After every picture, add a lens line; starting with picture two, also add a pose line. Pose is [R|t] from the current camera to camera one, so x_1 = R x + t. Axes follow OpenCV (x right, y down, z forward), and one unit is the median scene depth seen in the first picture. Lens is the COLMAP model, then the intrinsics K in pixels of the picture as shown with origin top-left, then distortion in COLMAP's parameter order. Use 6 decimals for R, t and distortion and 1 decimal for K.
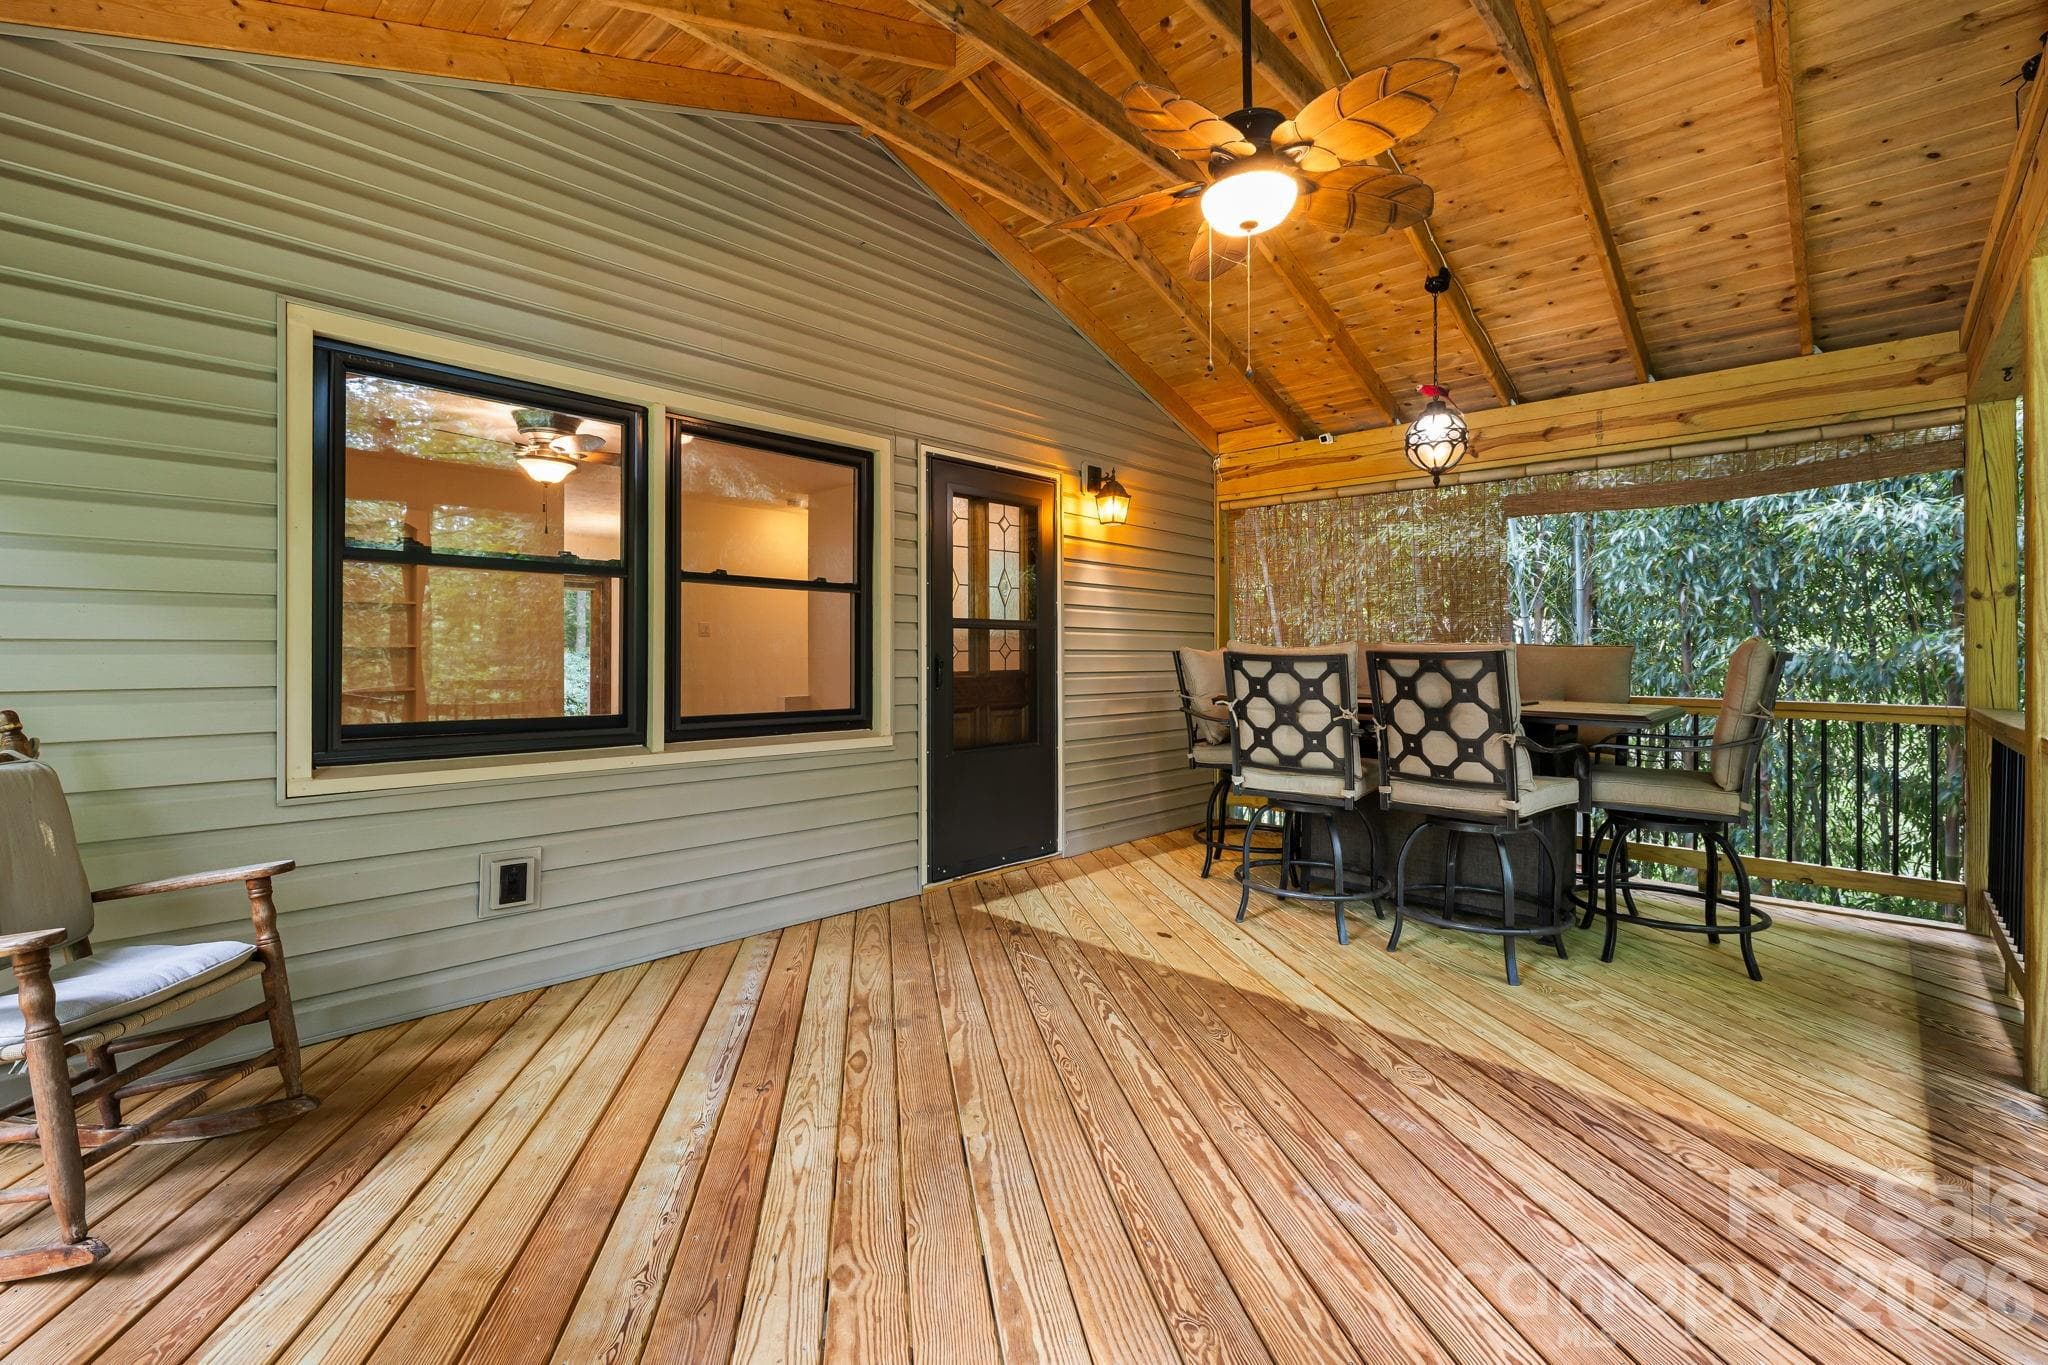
lens RADIAL K [[874.6, 0, 994.6], [0, 874.6, 657.5], [0, 0, 1]] dist [0.004419, 0.000586]
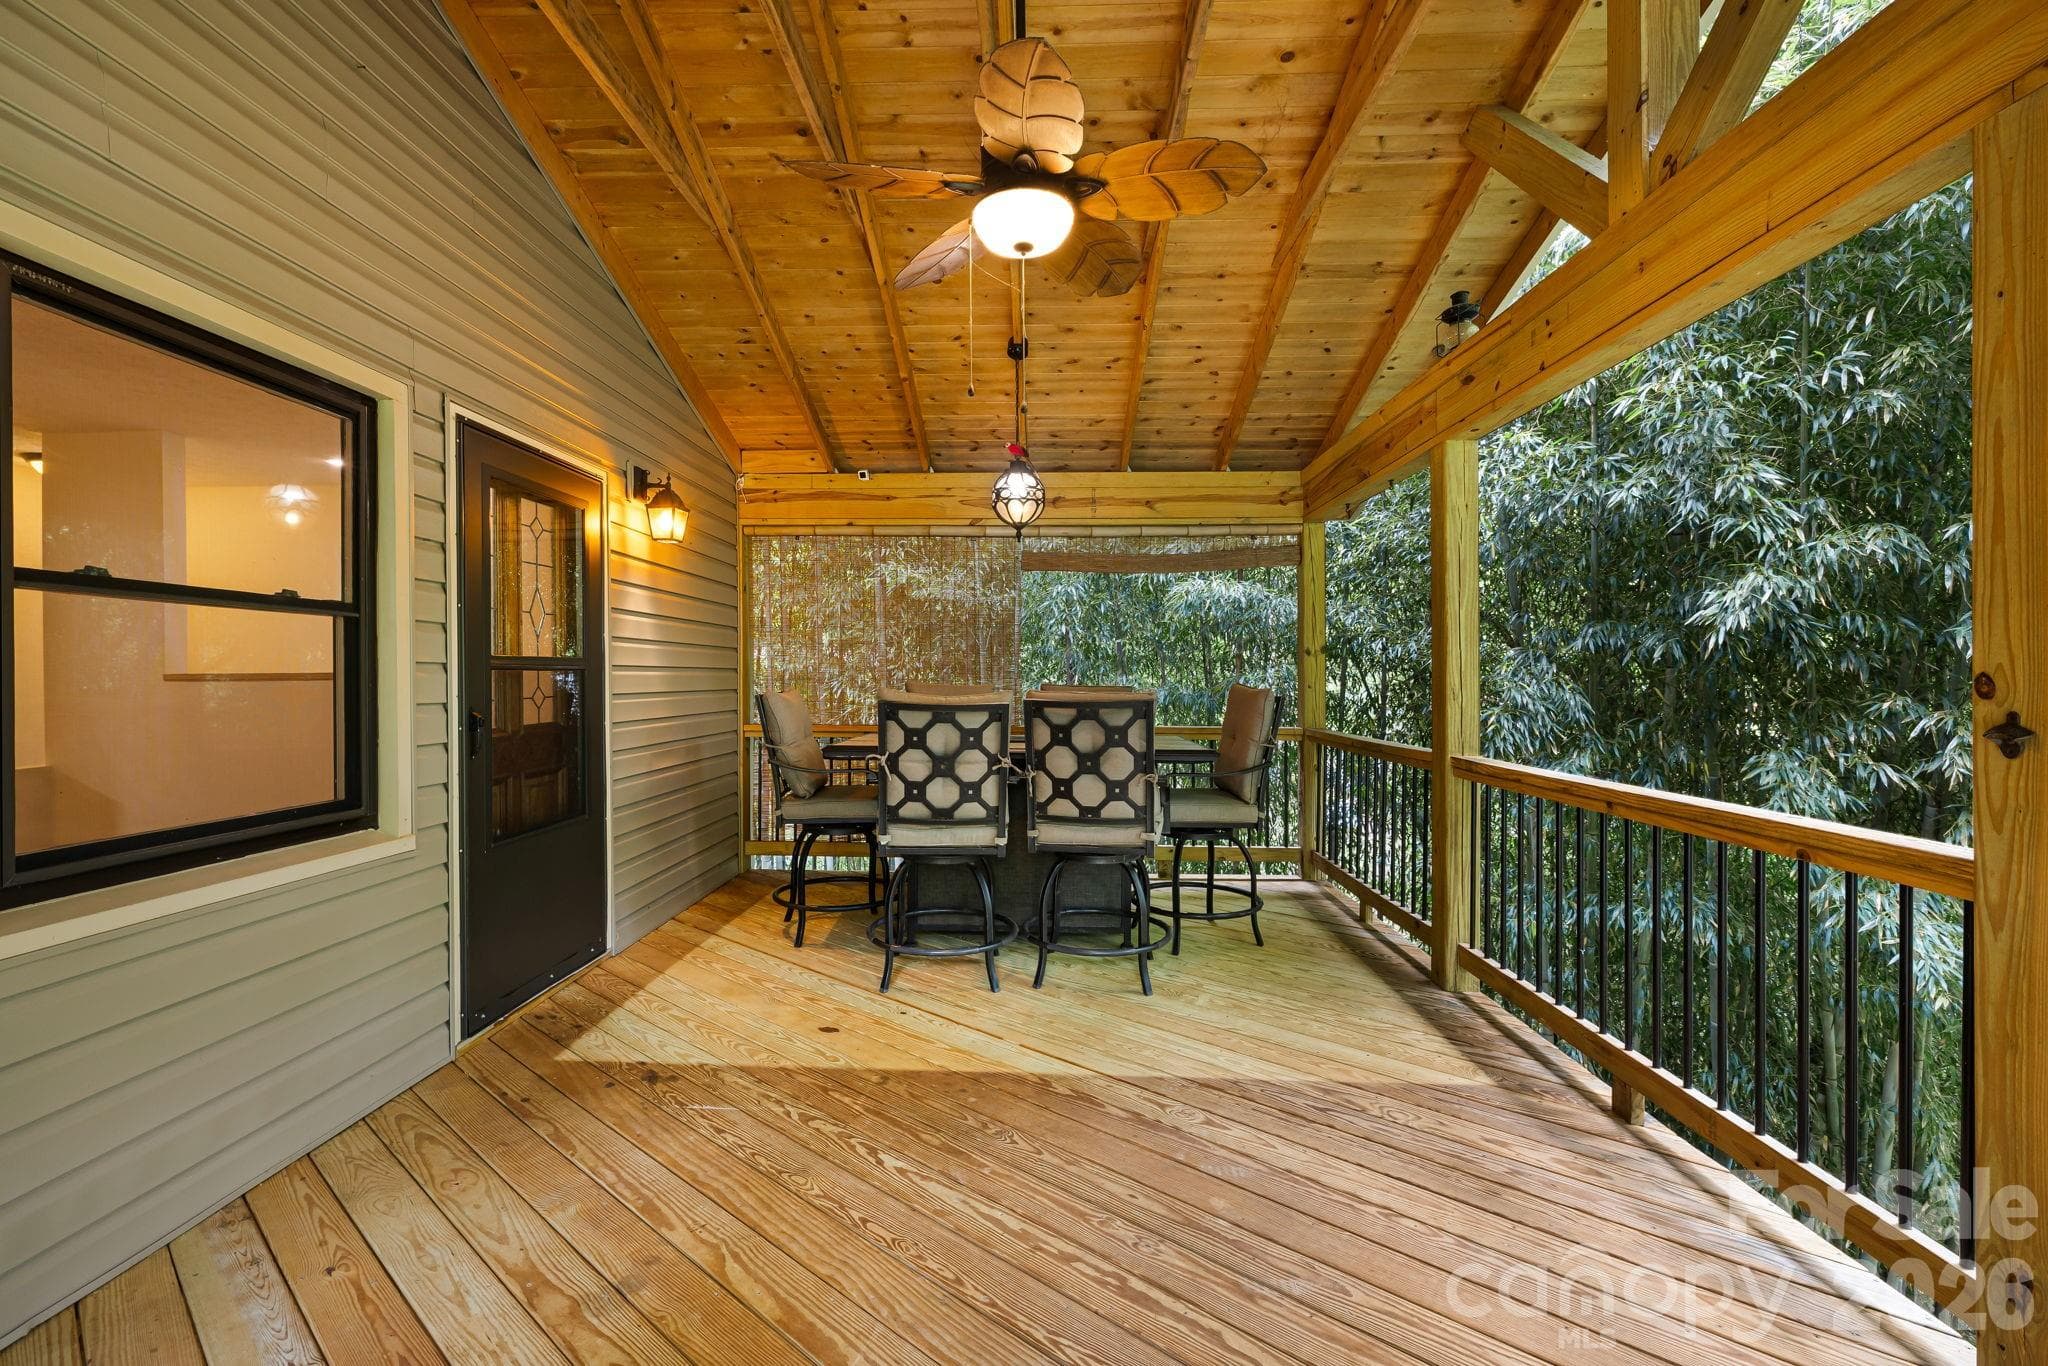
lens RADIAL K [[874.6, 0, 1018.3], [0, 874.6, 684.6], [0, 0, 1]] dist [0.004419, 0.000586]
pose [[0.752822, -0.007293, 0.658183, -0.211116], [0.004083, 0.999971, 0.006409, -0.026690], [-0.658211, -0.002138, 0.752830, 0.202990]]
